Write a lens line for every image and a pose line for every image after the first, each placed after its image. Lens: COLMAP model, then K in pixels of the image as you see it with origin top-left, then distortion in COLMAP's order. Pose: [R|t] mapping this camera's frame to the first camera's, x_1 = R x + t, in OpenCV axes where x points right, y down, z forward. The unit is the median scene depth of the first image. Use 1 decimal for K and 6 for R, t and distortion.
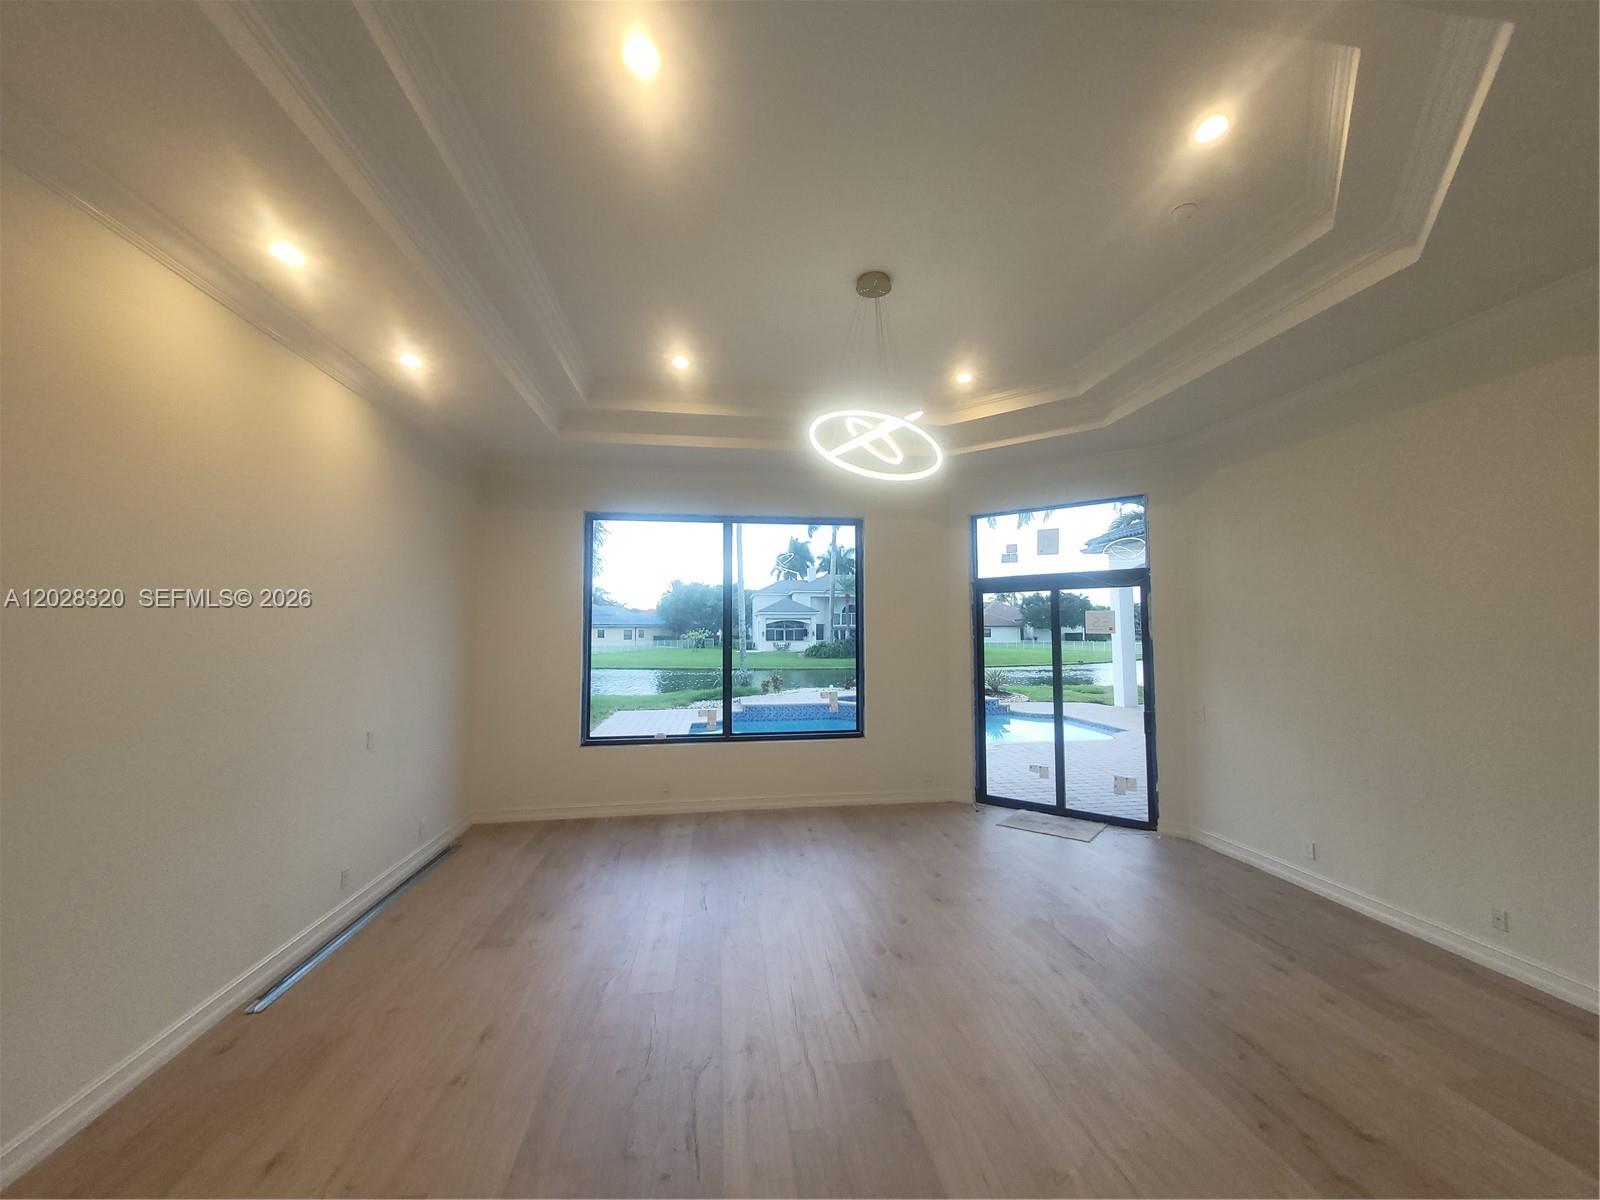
lens RADIAL K [[625.3, 0, 817.4], [0, 625.3, 597.4], [0, 0, 1]] dist [-0.000604, 0.000062]
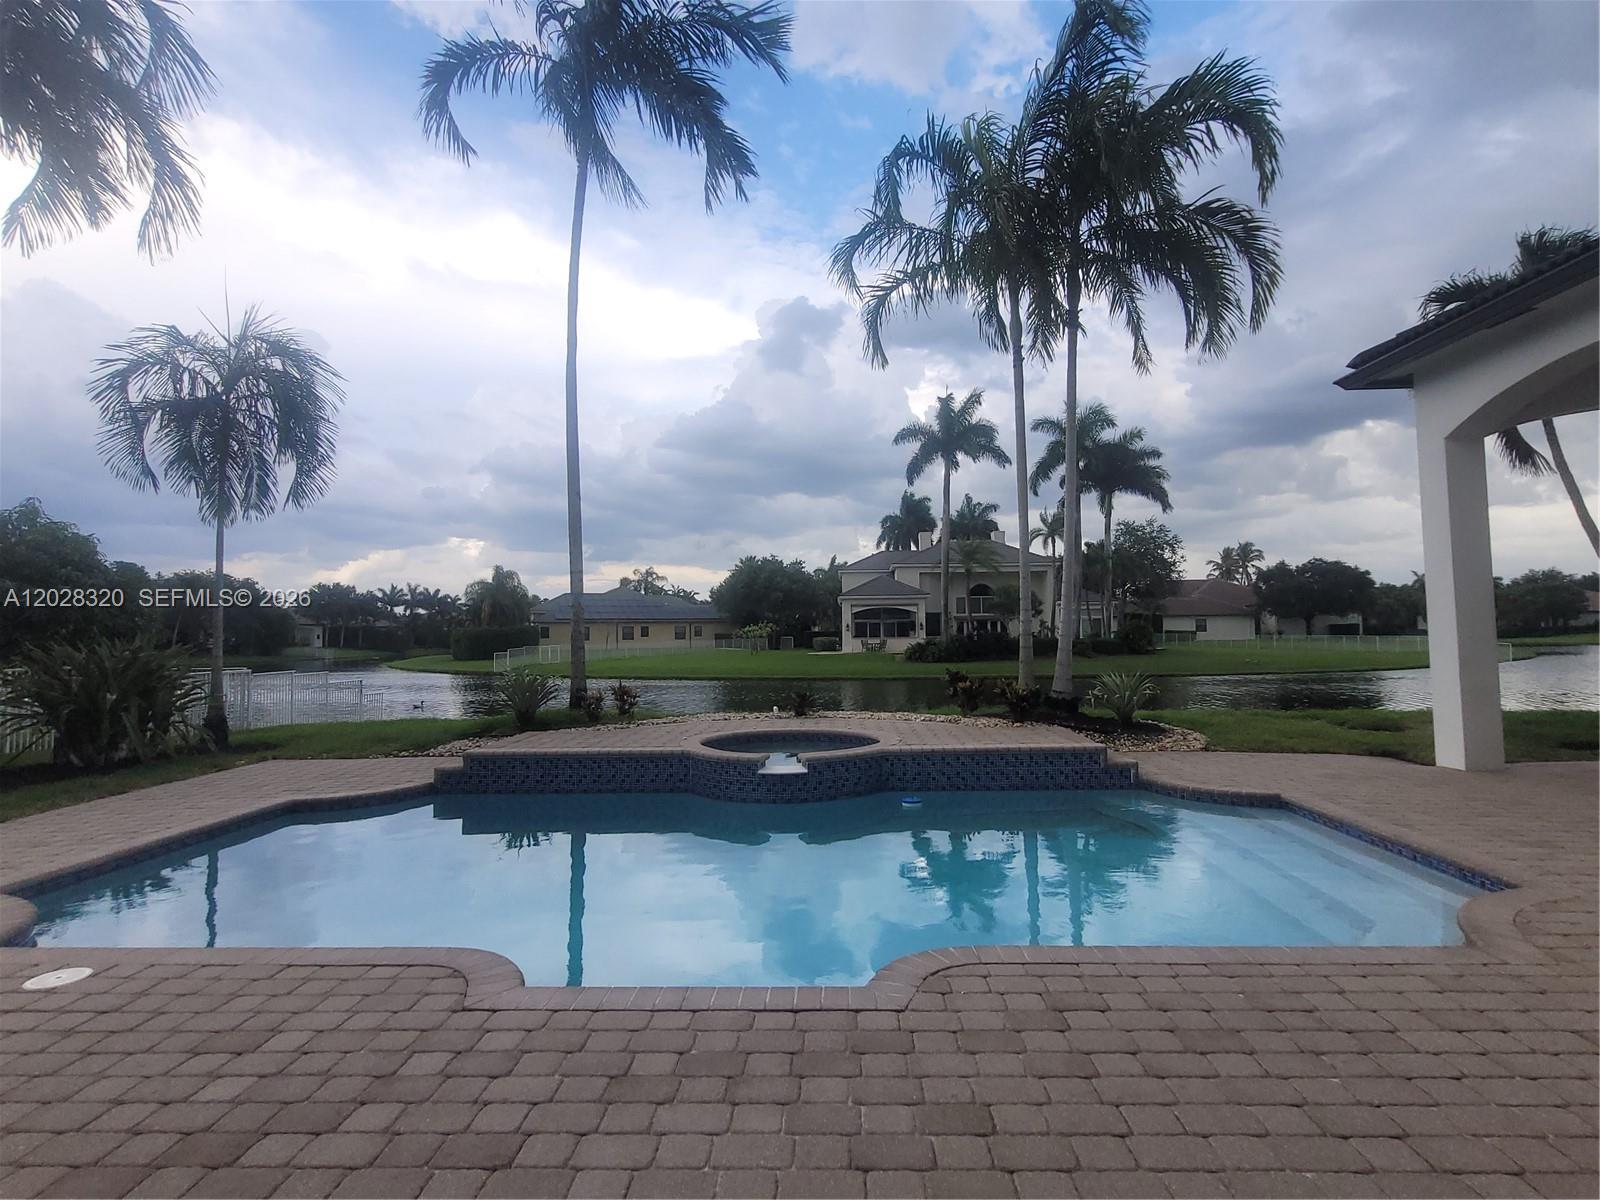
lens RADIAL K [[817.3, 0, 823.1], [0, 817.3, 595.1], [0, 0, 1]] dist [-0.000263, 0.000565]
pose [[0.983580, -0.016542, -0.179712, 0.046298], [0.018428, 0.999791, 0.008828, 0.013277], [0.179529, -0.011995, 0.983680, 0.104000]]
